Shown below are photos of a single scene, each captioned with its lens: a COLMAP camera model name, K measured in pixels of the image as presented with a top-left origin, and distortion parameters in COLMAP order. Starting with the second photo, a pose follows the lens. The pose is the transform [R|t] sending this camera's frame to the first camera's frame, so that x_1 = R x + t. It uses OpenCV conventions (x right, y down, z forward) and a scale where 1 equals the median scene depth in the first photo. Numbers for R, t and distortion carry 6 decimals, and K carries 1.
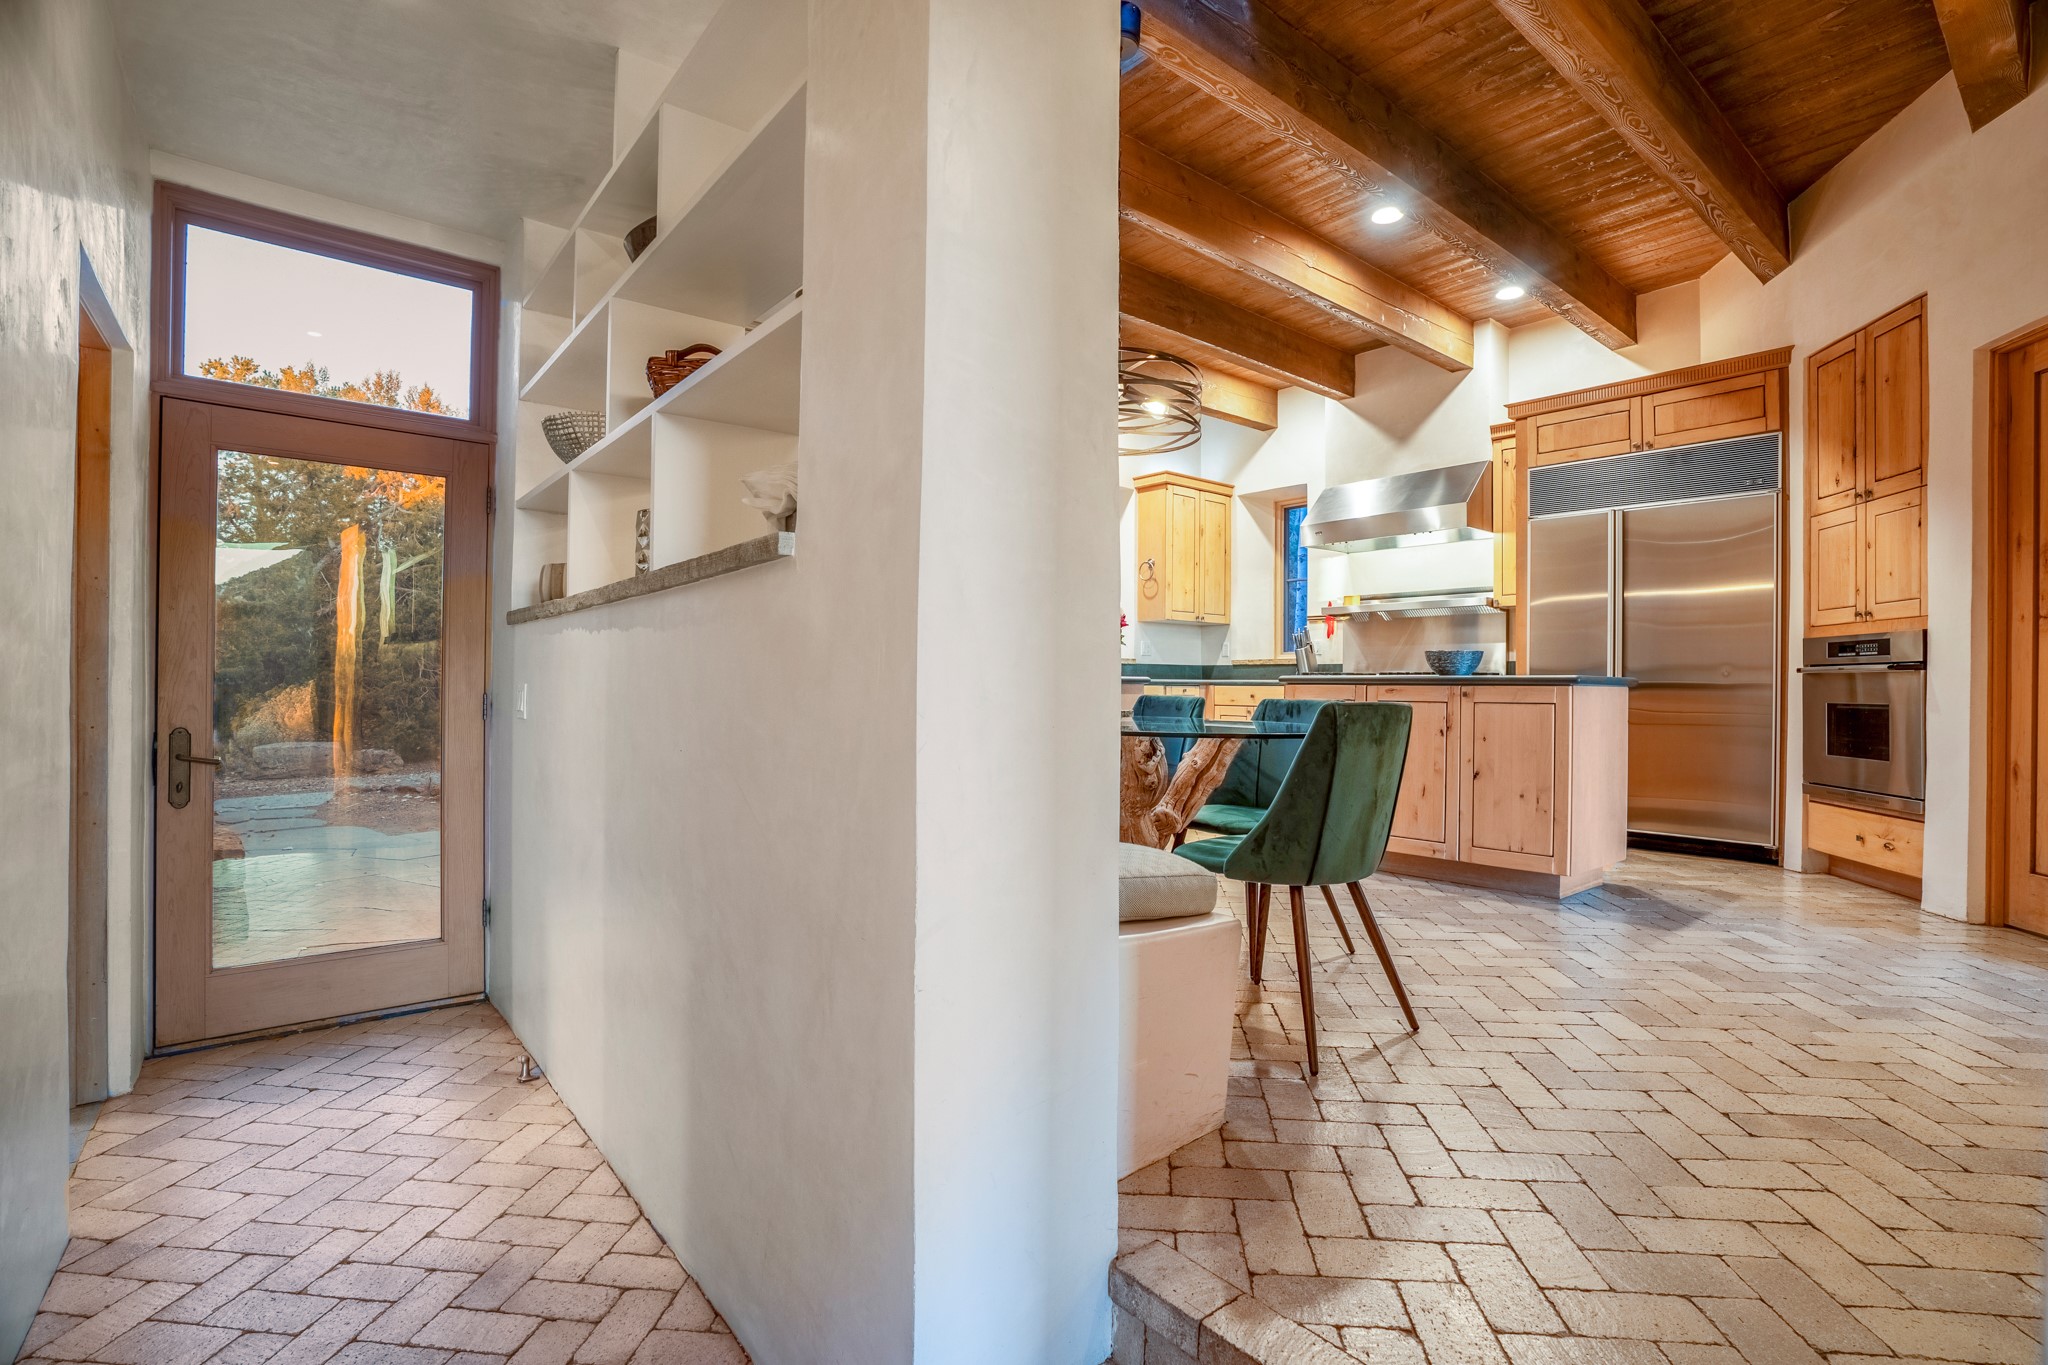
lens RADIAL K [[949.4, 0, 1014.7], [0, 949.4, 698.4], [0, 0, 1]] dist [-0.043547, 0.014733]
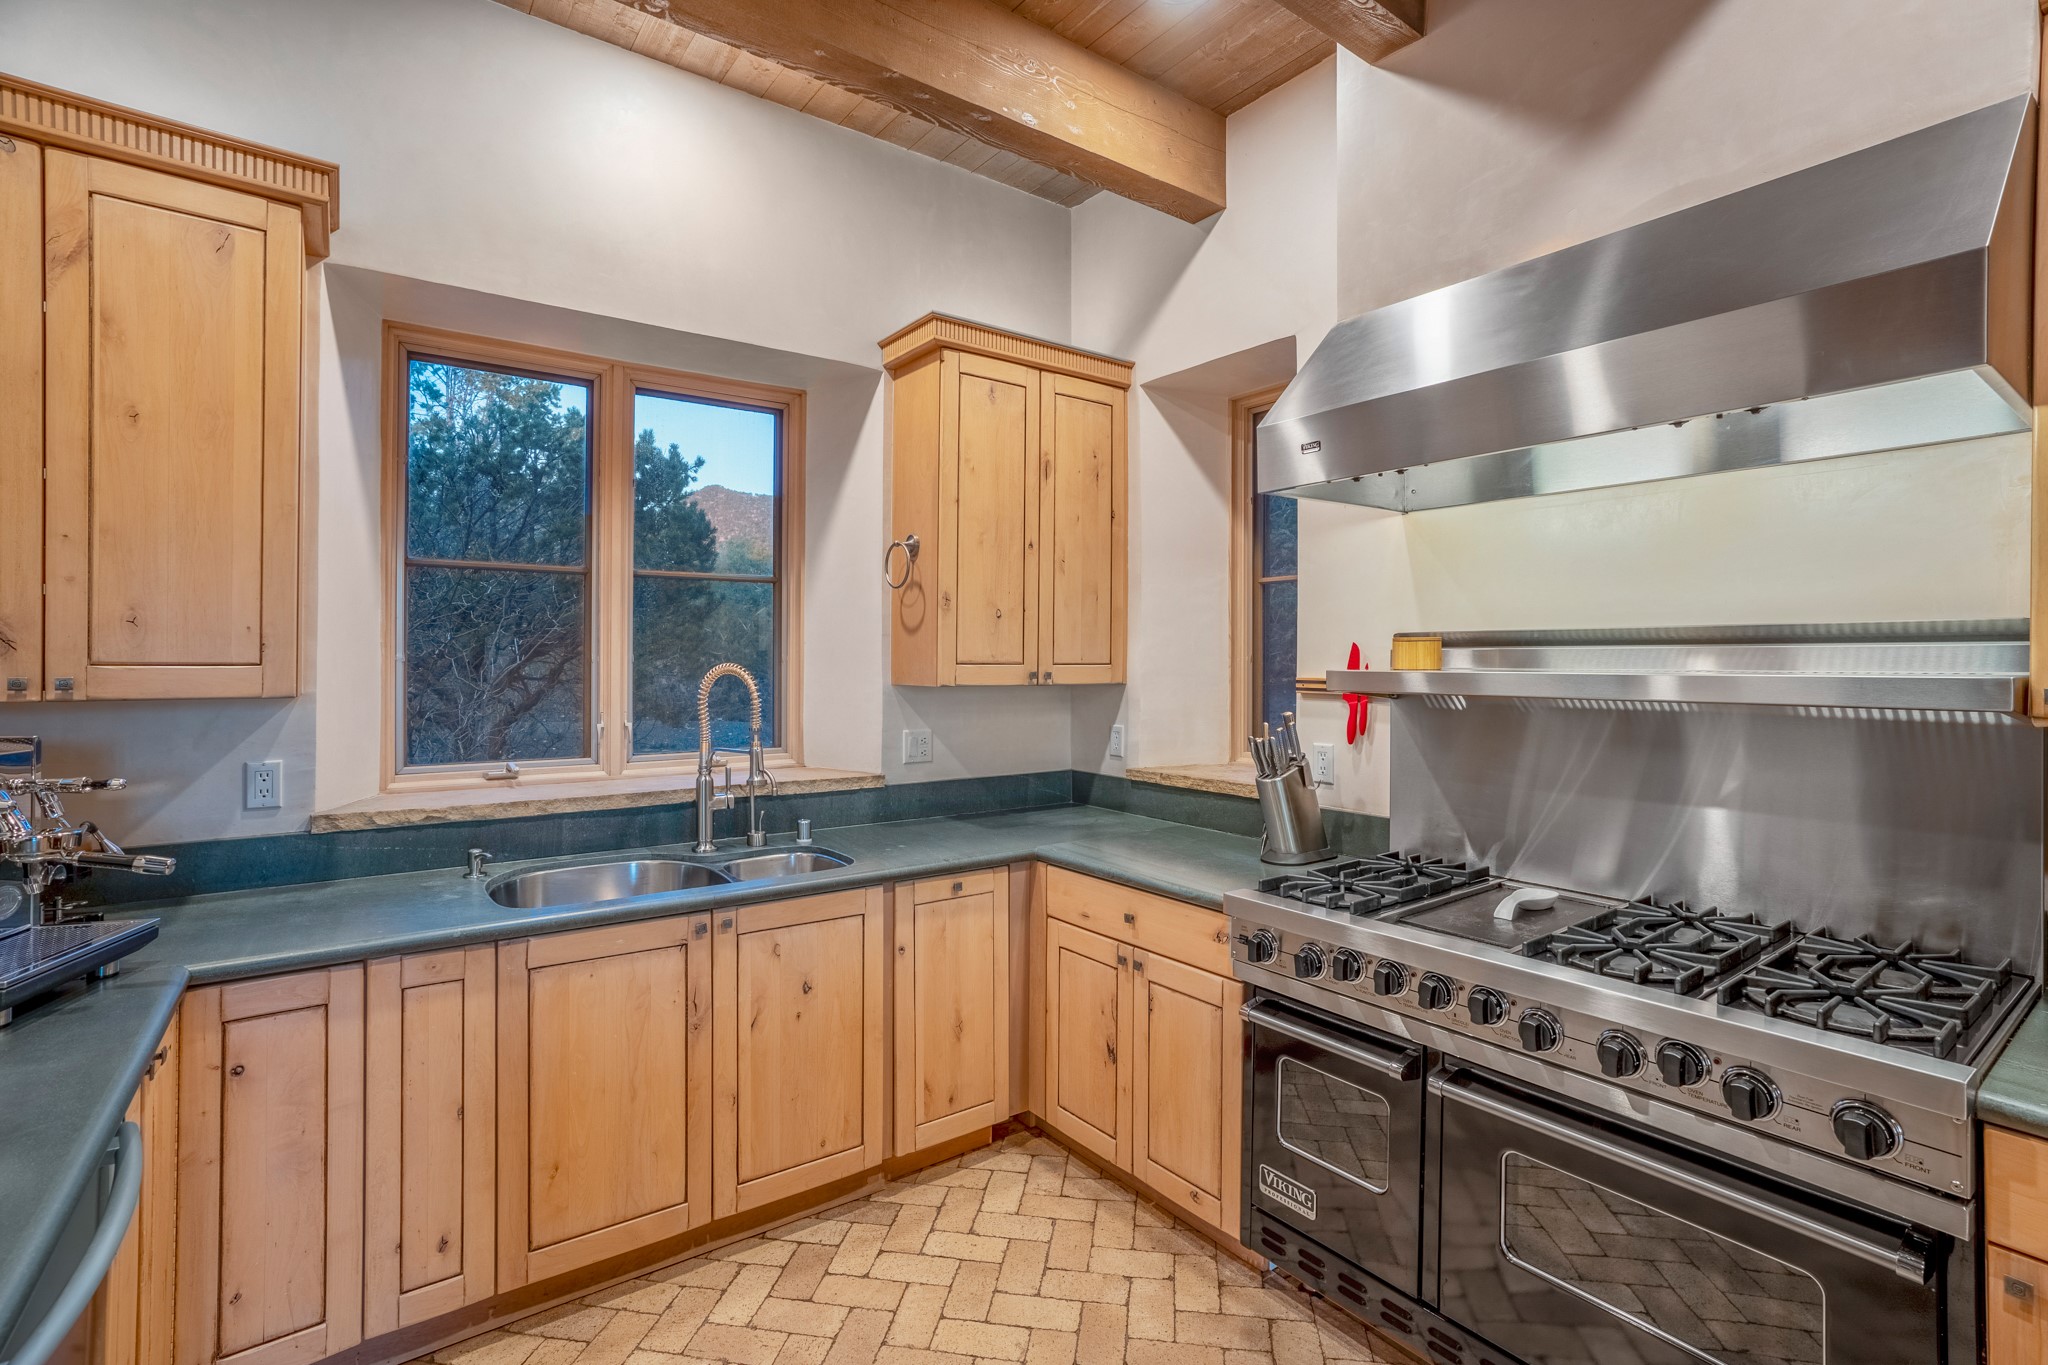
lens RADIAL K [[949.4, 0, 1017.5], [0, 949.4, 670.2], [0, 0, 1]] dist [-0.043547, 0.014733]
pose [[0.998773, -0.000192, -0.049530, 0.356287], [0.000130, 0.999999, -0.001261, -0.150457], [0.049530, 0.001253, 0.998772, 1.010782]]
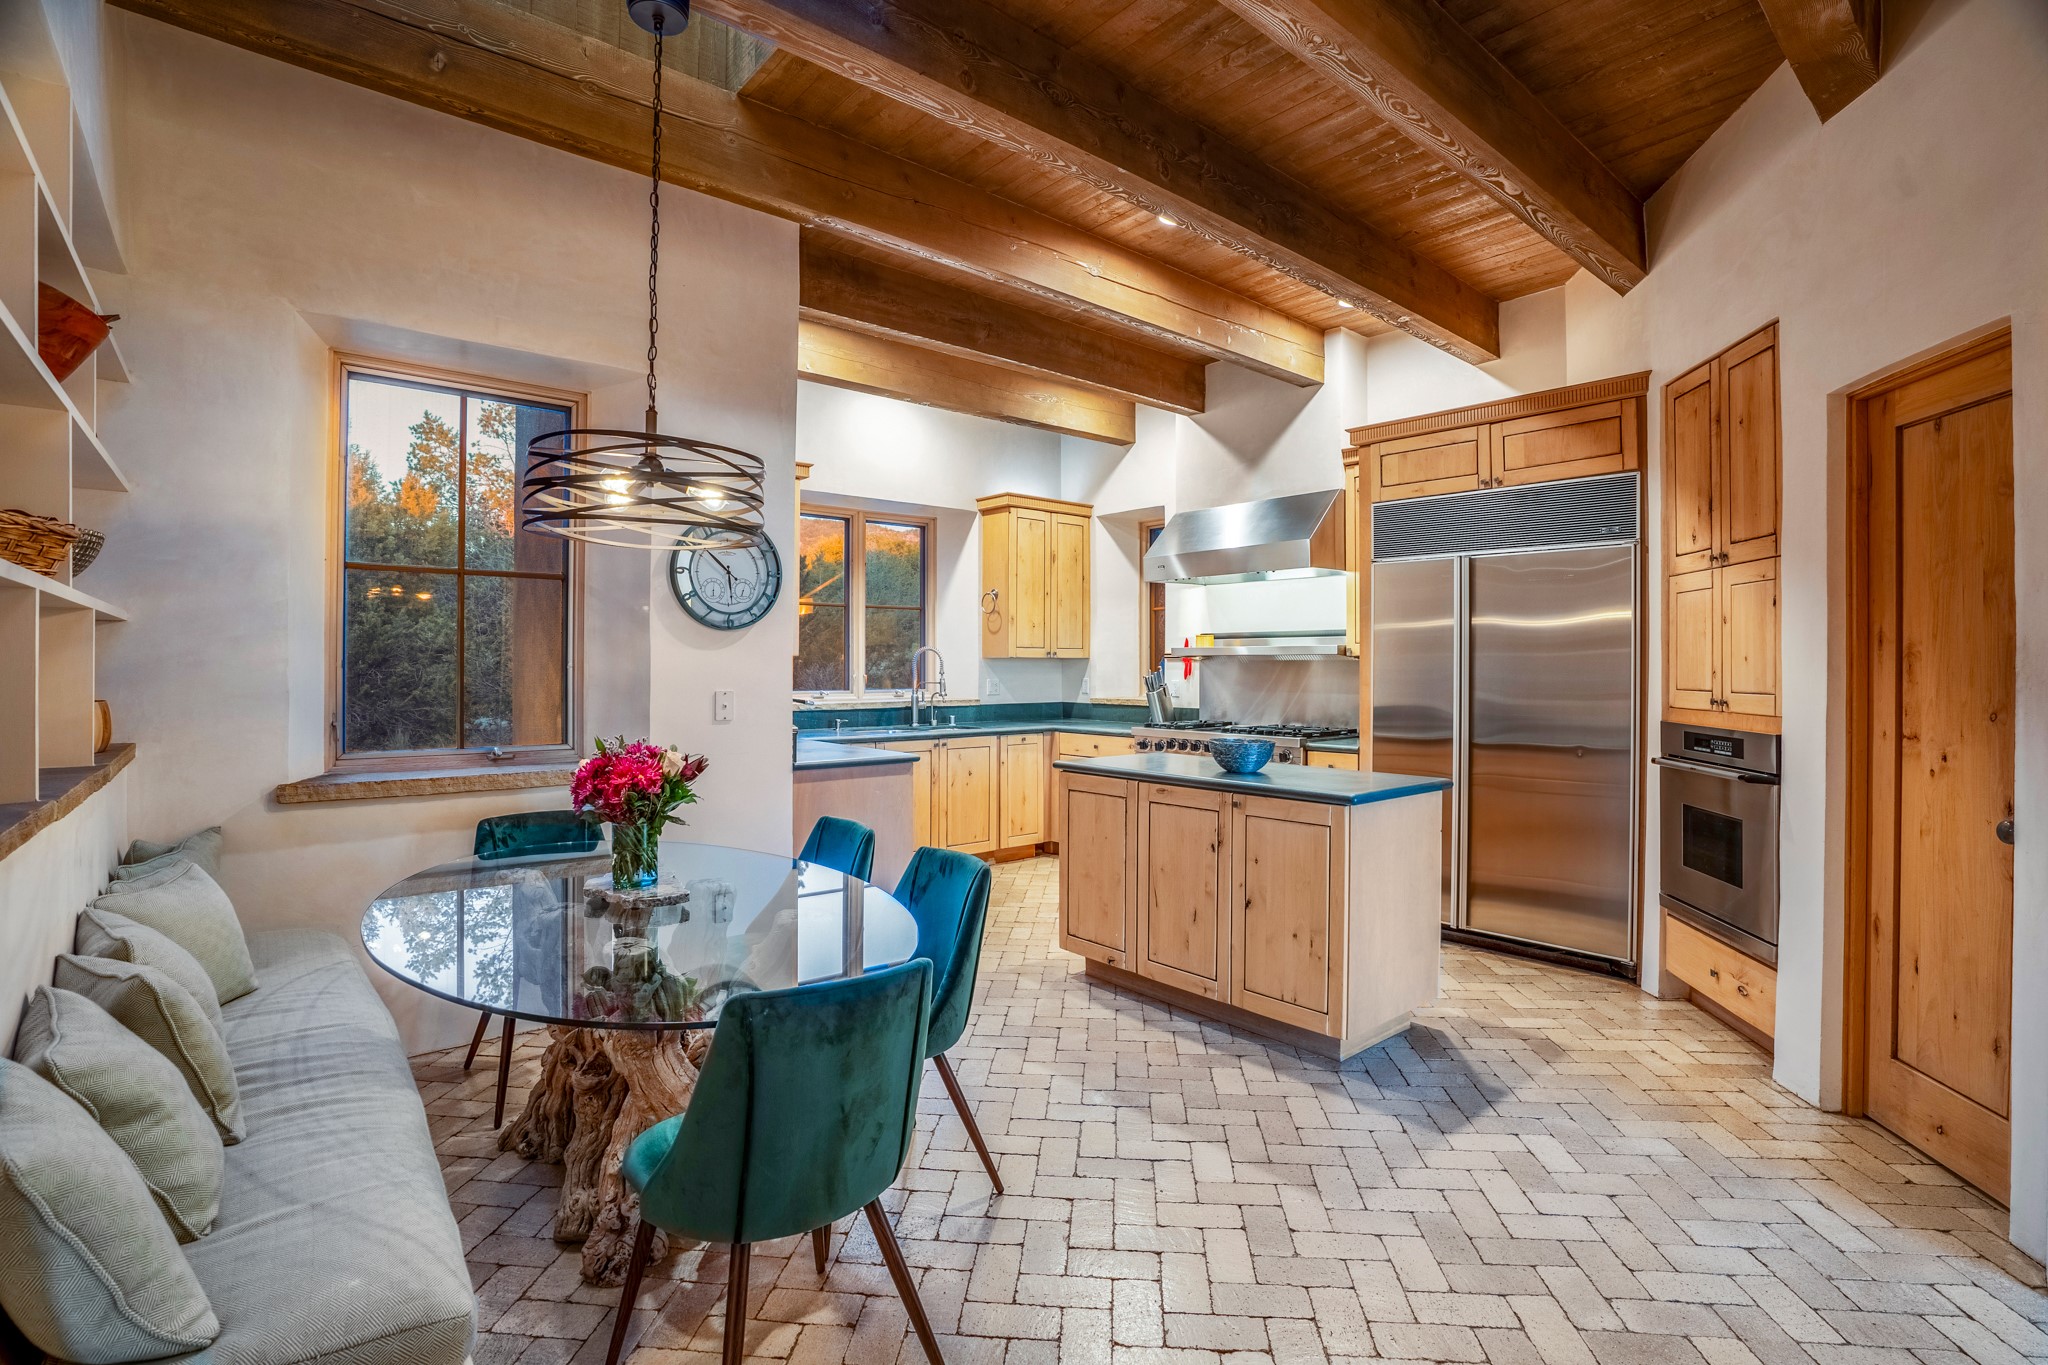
lens RADIAL K [[949.4, 0, 1021.5], [0, 949.4, 677.2], [0, 0, 1]] dist [-0.043547, 0.014733]
pose [[0.999857, -0.005712, 0.015902, 0.263106], [0.005695, 0.999983, 0.001094, -0.110502], [-0.015908, -0.001003, 0.999873, 0.166660]]
